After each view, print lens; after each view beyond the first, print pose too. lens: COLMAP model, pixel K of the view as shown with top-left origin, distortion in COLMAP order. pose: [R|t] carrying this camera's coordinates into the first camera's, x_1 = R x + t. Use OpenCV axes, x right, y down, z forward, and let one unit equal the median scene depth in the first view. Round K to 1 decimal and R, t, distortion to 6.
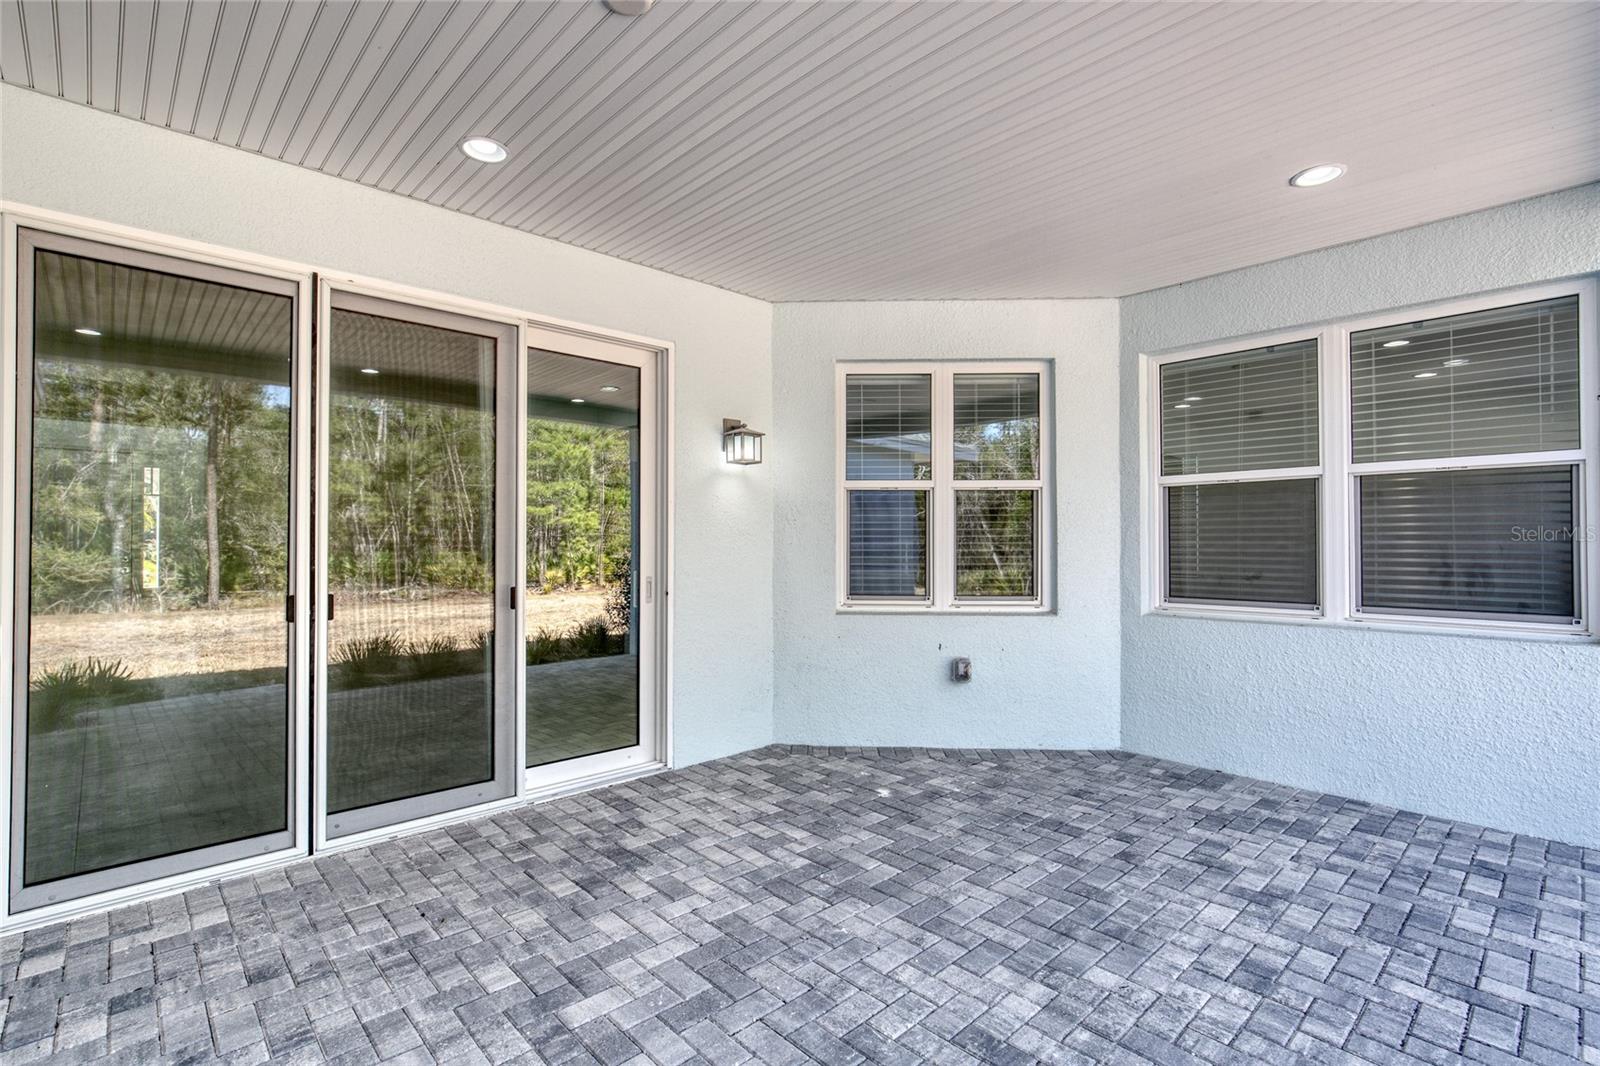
lens RADIAL K [[751.3, 0, 791.7], [0, 751.3, 536.9], [0, 0, 1]] dist [-0.015103, 0.007646]
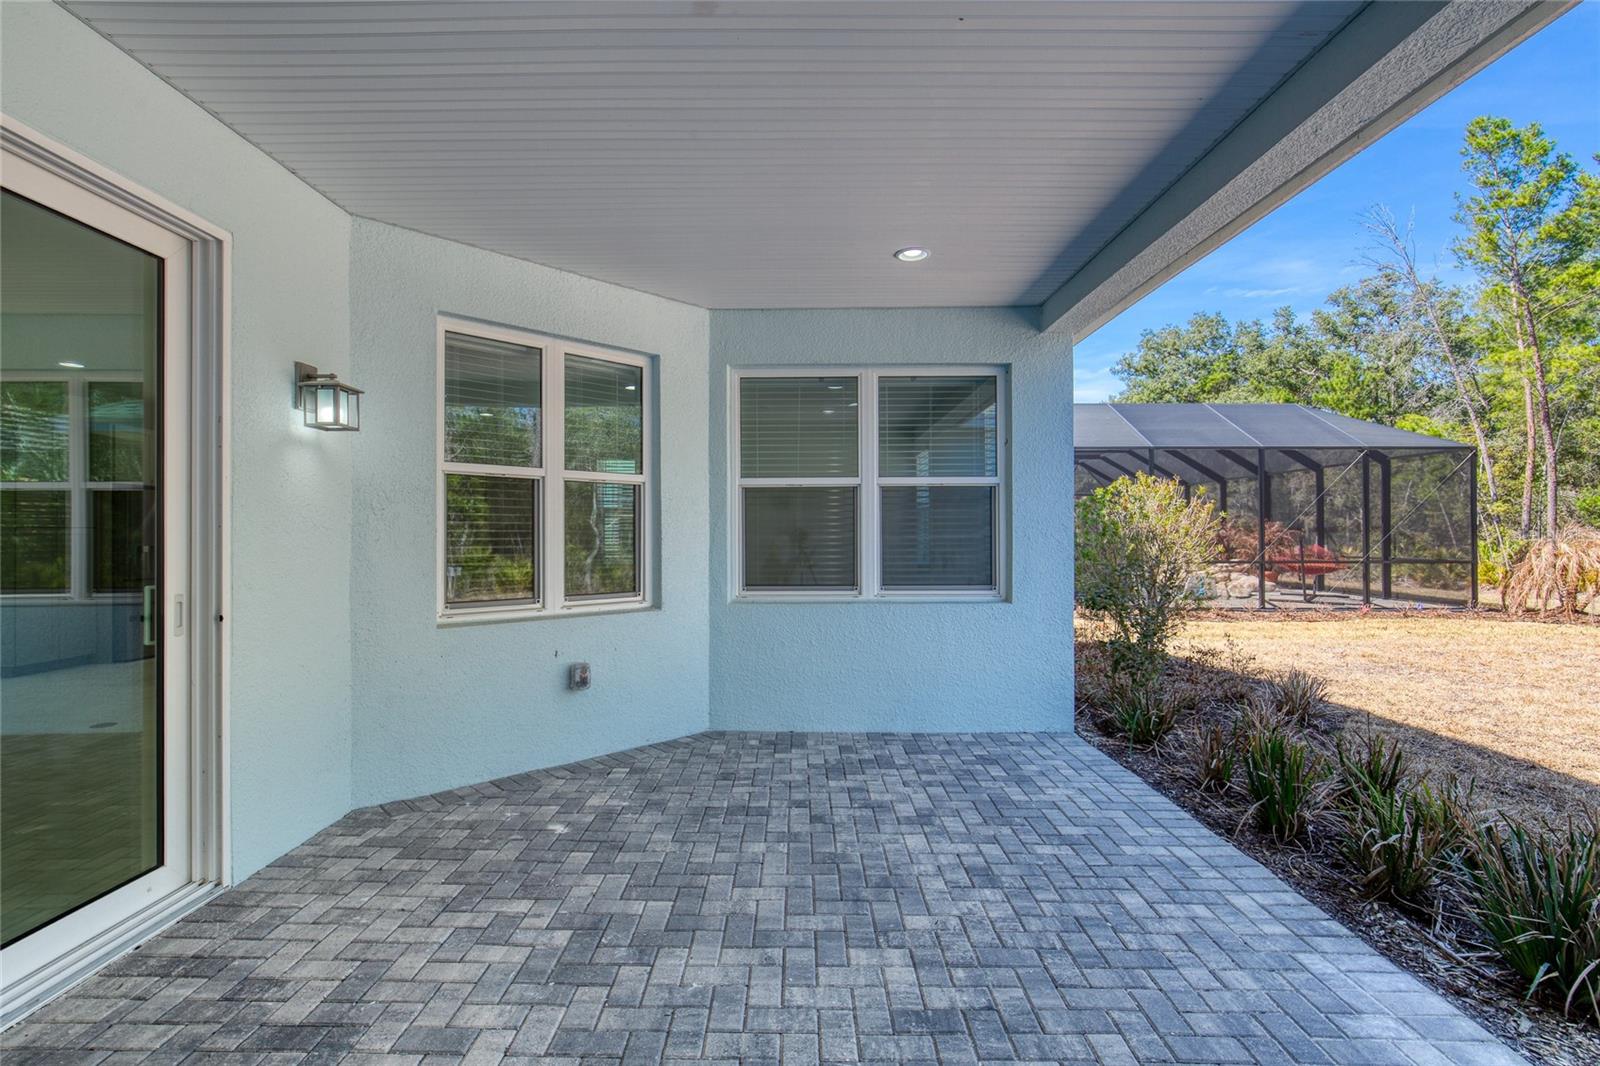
lens RADIAL K [[751.3, 0, 791.7], [0, 751.3, 536.9], [0, 0, 1]] dist [-0.015103, 0.007646]
pose [[0.683681, -0.003058, 0.729774, -0.312218], [-0.003995, 0.999961, 0.007933, -0.002885], [-0.729770, -0.008339, 0.683642, 0.208979]]
